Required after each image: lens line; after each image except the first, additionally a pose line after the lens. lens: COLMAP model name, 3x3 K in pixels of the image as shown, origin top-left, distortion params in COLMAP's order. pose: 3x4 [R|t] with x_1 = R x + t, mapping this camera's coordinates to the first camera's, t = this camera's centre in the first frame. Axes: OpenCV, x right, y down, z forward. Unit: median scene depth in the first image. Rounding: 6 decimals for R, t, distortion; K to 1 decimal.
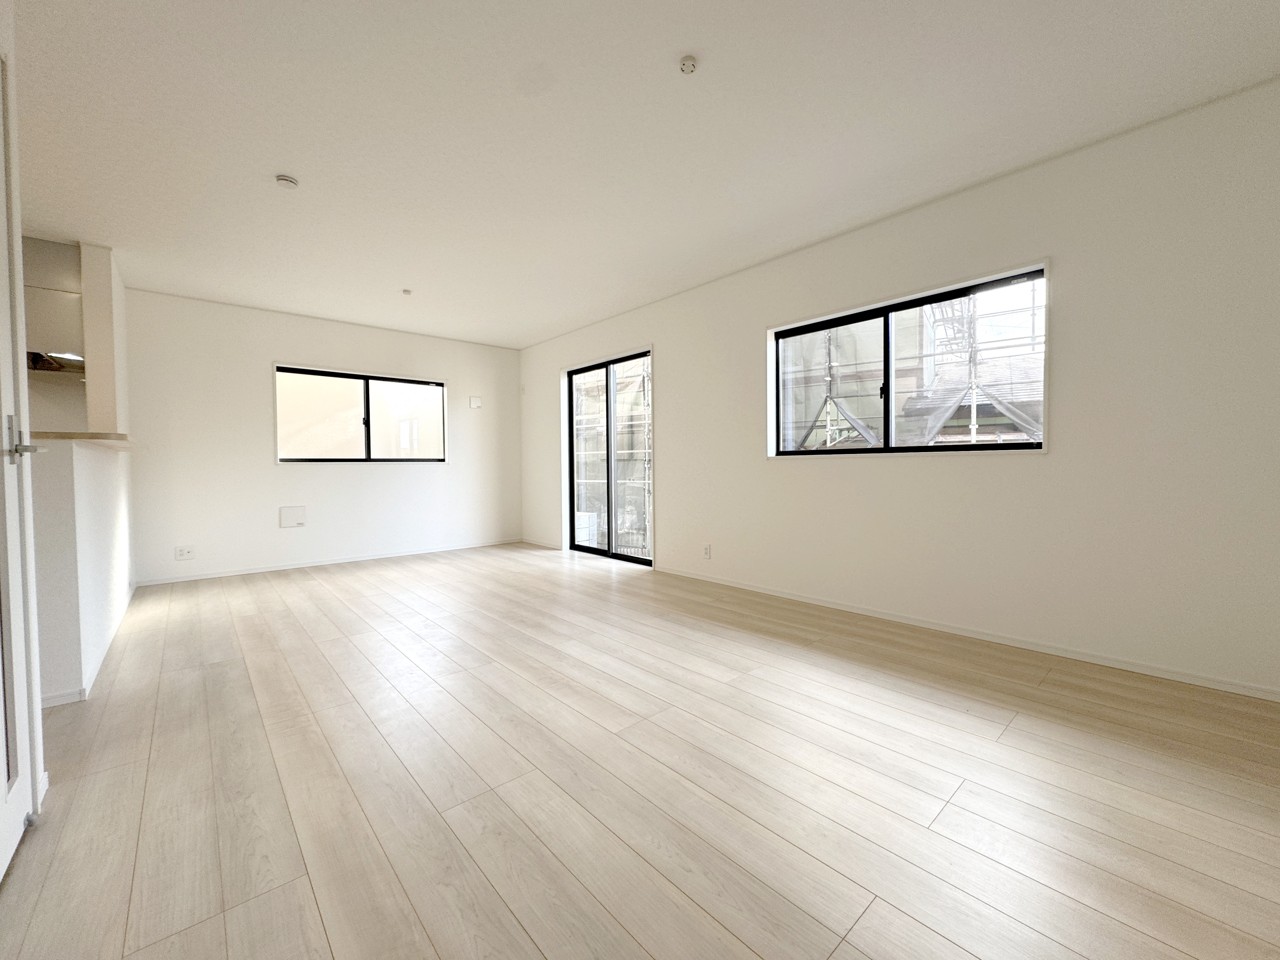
lens RADIAL K [[508.4, 0, 640.0], [0, 508.4, 480.0], [0, 0, 1]] dist [-0.001088, -0.000795]
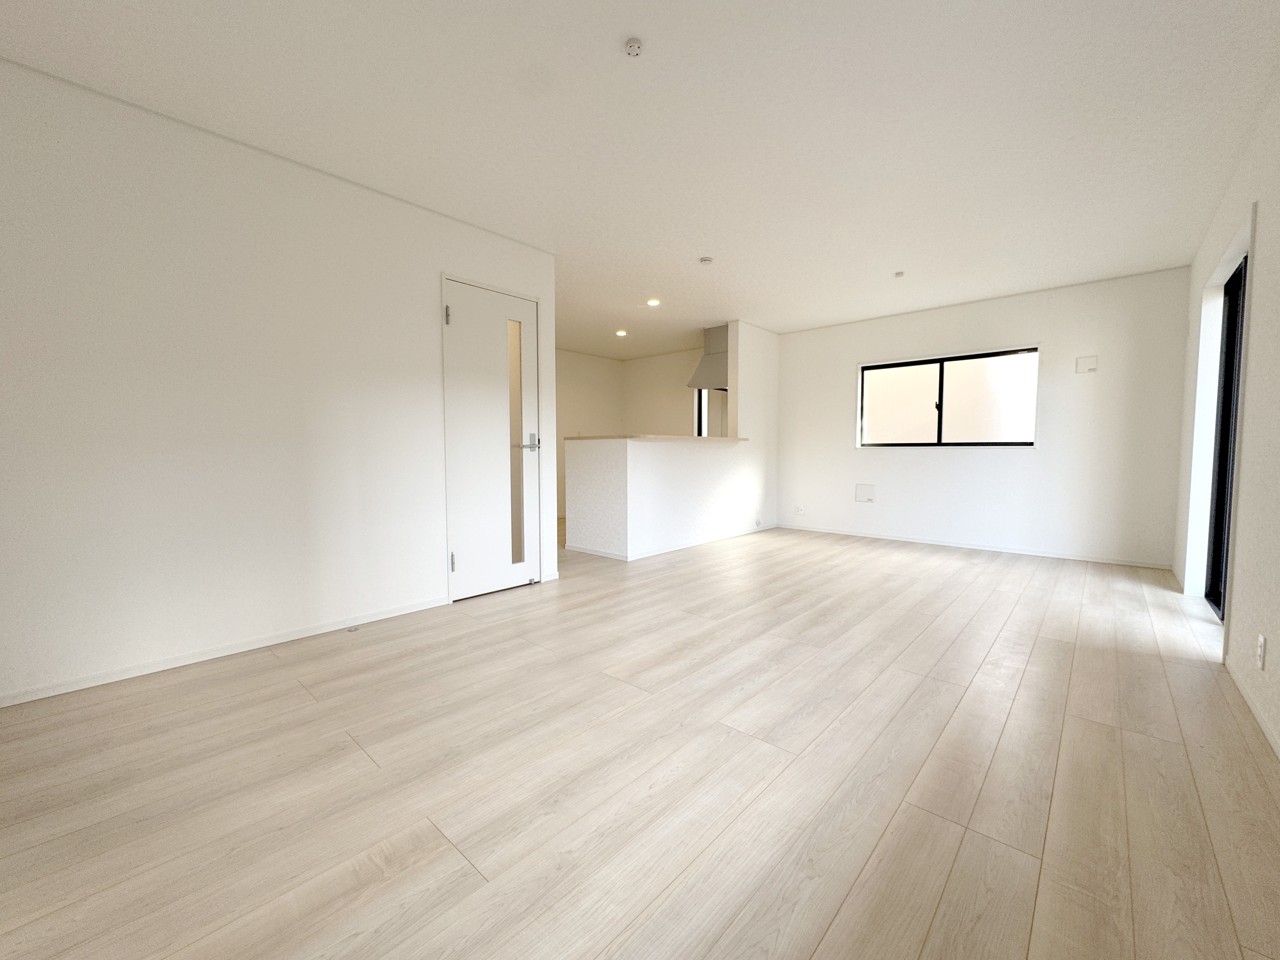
lens RADIAL K [[508.4, 0, 640.0], [0, 508.4, 480.0], [0, 0, 1]] dist [-0.001088, -0.000795]
pose [[0.094687, 0.064104, -0.993441, 0.656114], [-0.025146, 0.997760, 0.061986, -0.027708], [0.995189, 0.019112, 0.096087, 0.544713]]
